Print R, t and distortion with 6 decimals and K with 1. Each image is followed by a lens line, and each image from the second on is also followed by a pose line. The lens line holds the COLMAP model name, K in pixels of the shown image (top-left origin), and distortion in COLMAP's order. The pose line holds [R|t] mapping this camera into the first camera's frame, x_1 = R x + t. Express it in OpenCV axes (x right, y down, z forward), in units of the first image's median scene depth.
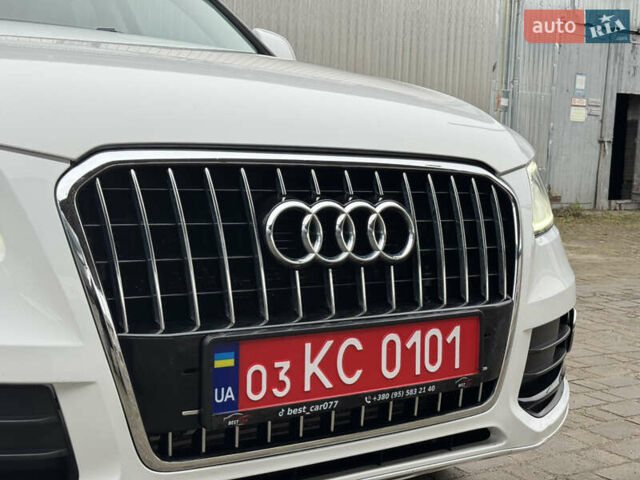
lens RADIAL K [[890.4, 0, 330.6], [0, 890.4, 239.5], [0, 0, 1]] dist [0.113087, -0.040370]
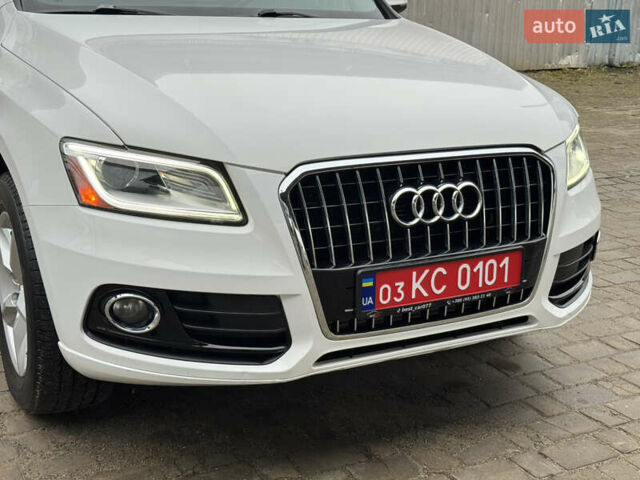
lens RADIAL K [[890.4, 0, 330.6], [0, 890.4, 239.5], [0, 0, 1]] dist [0.113087, -0.040370]
pose [[0.994011, 0.023968, -0.106616, -0.003972], [-0.004236, 0.983369, 0.181571, -0.246228], [0.109195, -0.180032, 0.977581, -0.664686]]
